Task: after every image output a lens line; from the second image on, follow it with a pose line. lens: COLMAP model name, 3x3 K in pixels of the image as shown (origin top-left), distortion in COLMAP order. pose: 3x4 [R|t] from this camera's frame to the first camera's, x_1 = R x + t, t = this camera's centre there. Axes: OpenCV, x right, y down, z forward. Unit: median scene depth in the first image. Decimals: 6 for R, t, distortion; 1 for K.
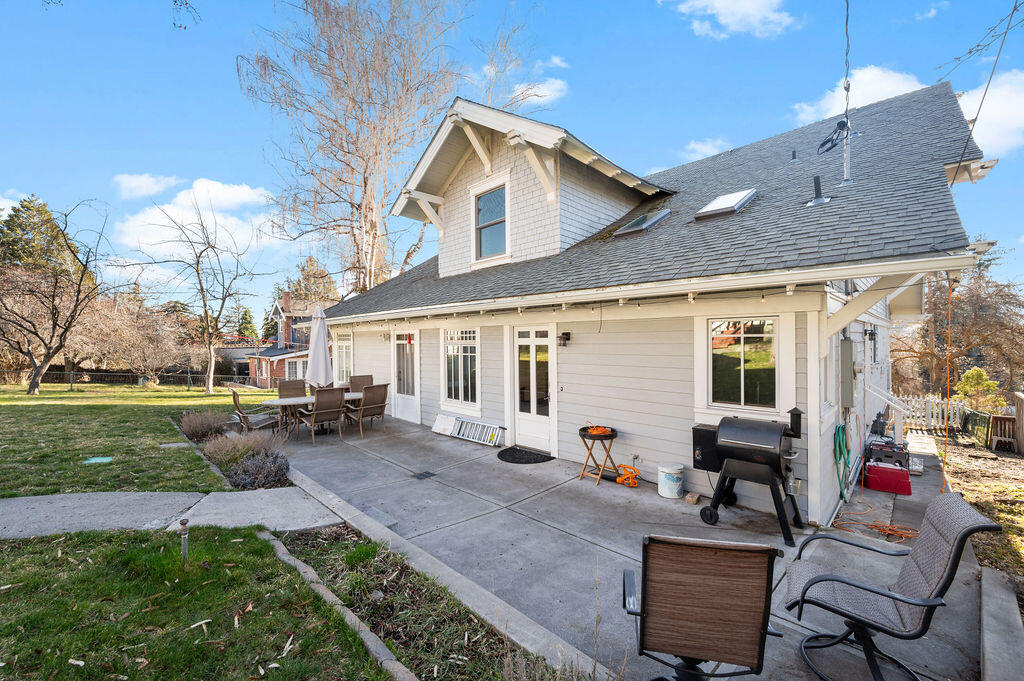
lens RADIAL K [[412.0, 0, 509.8], [0, 412.0, 341.7], [0, 0, 1]] dist [0.010498, -0.000219]
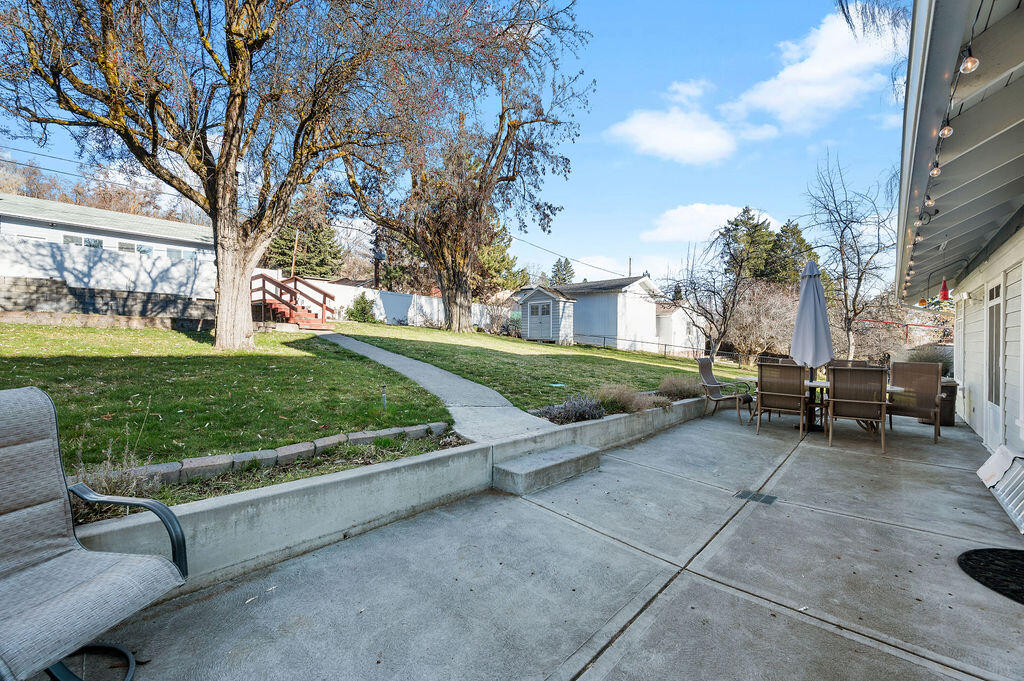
lens RADIAL K [[412.0, 0, 509.8], [0, 412.0, 341.7], [0, 0, 1]] dist [0.010498, -0.000219]
pose [[0.044217, 0.009411, -0.998978, 0.334179], [-0.016853, 0.999820, 0.008673, 0.078683], [0.998880, 0.016452, 0.044368, 0.509169]]
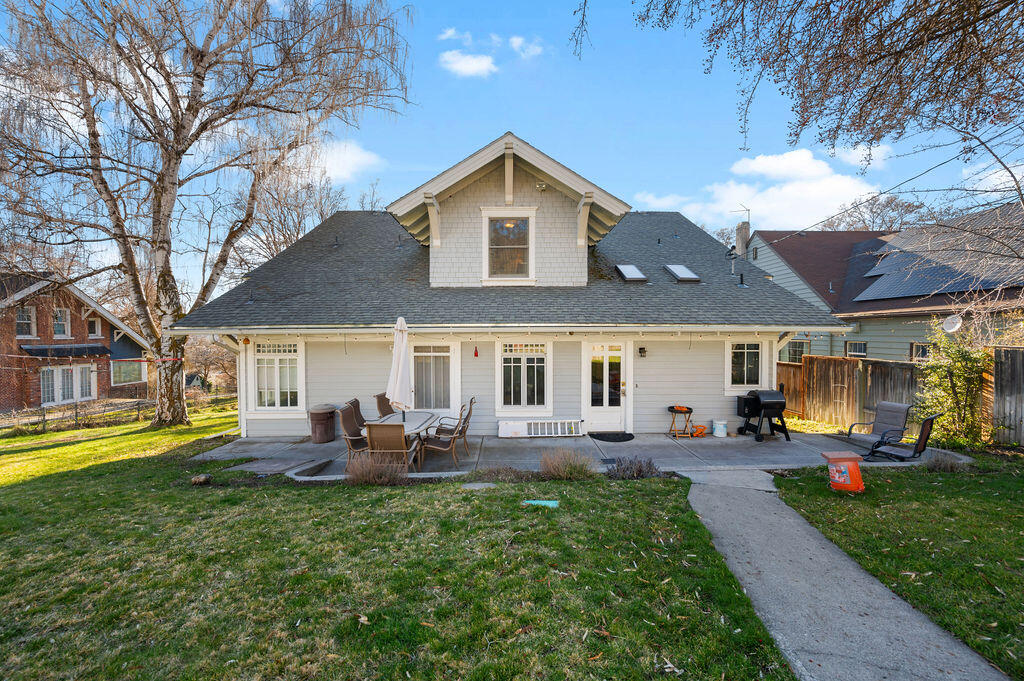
lens RADIAL K [[412.0, 0, 509.8], [0, 412.0, 341.7], [0, 0, 1]] dist [0.010498, -0.000219]
pose [[0.693888, -0.007519, 0.720044, -1.151011], [-0.001476, 0.999929, 0.011865, -0.055491], [-0.720082, -0.009296, 0.693827, 0.280837]]
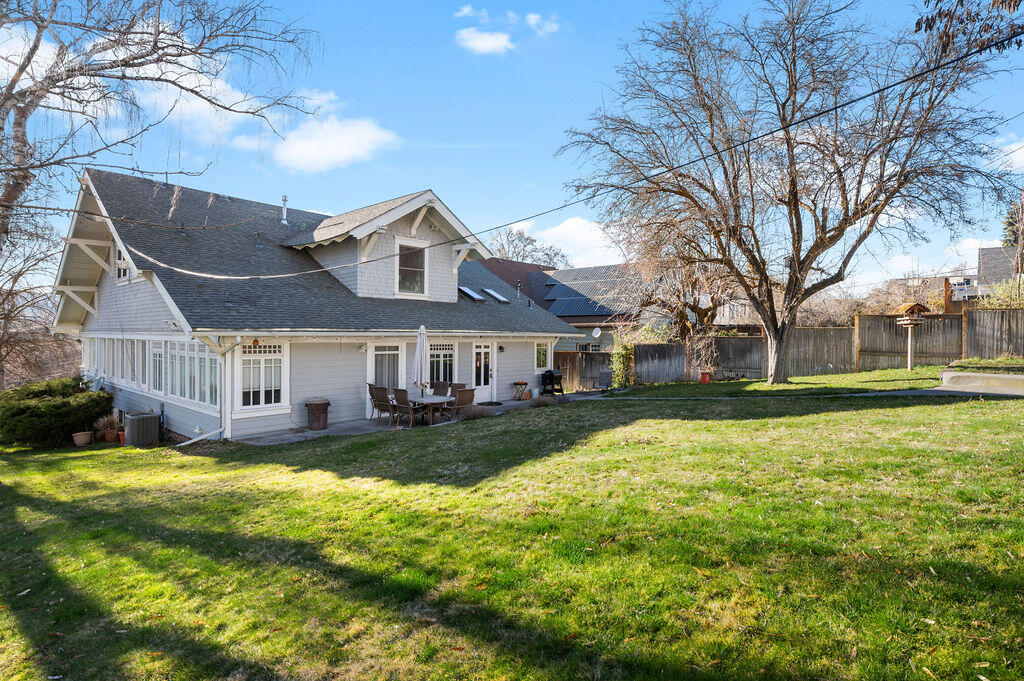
lens RADIAL K [[528.7, 0, 512.0], [0, 528.7, 340.5], [0, 0, 1]] dist [-0.000840, -0.000042]
pose [[-0.057360, 0.003019, 0.998349, -2.581847], [0.000101, 0.999995, -0.003018, -0.041487], [-0.998354, -0.000072, -0.057360, 1.005346]]
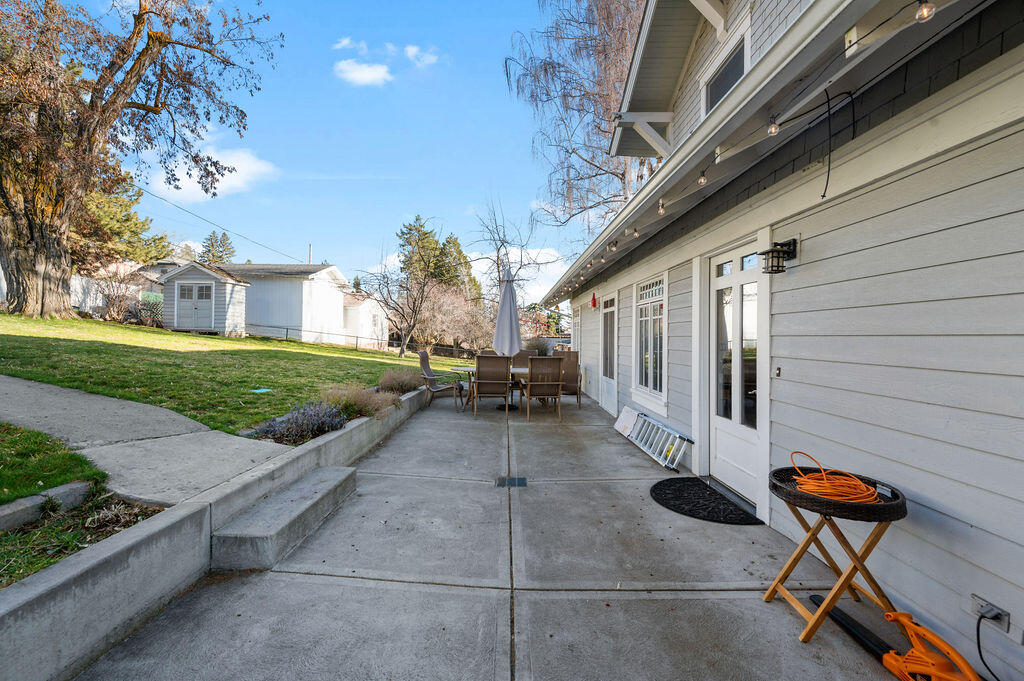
lens RADIAL K [[408.1, 0, 508.3], [0, 408.1, 330.5], [0, 0, 1]] dist [0.002070, 0.000209]
pose [[0.712572, 0.007078, -0.701563, 0.208934], [-0.023430, 0.999631, -0.013712, 0.076815], [0.701208, 0.026208, 0.712475, 0.443874]]
